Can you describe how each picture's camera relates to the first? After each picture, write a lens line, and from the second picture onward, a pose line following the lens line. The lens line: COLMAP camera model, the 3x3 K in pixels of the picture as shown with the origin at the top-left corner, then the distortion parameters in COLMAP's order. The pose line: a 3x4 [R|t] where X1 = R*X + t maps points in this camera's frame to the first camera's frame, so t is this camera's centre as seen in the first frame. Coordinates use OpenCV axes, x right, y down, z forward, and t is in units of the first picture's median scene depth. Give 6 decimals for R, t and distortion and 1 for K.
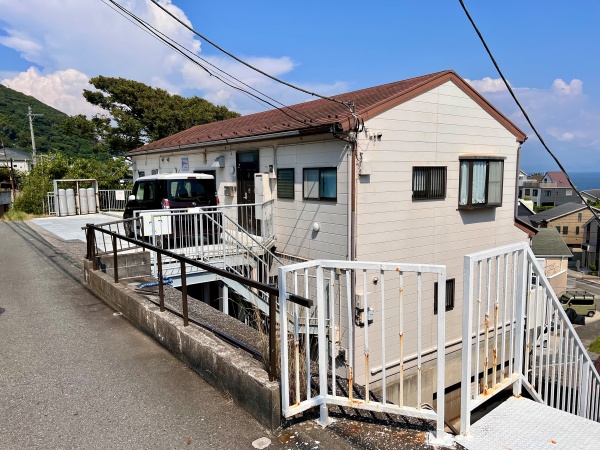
lens RADIAL K [[455.5, 0, 300.0], [0, 455.5, 225.0], [0, 0, 1]] dist [0.067597, -0.087327]
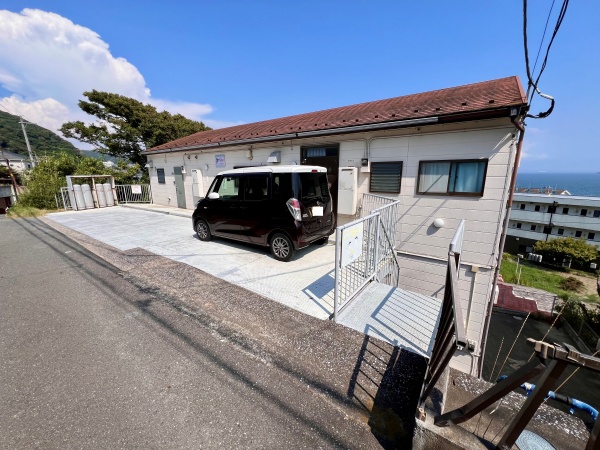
lens RADIAL K [[242.4, 0, 300.0], [0, 242.4, 225.0], [0, 0, 1]] dist [-0.000843, 0.000595]
pose [[0.951102, -0.059766, 0.303039, -0.335462], [0.030348, 0.994436, 0.100877, -0.043506], [-0.307382, -0.086748, 0.947624, 0.502821]]
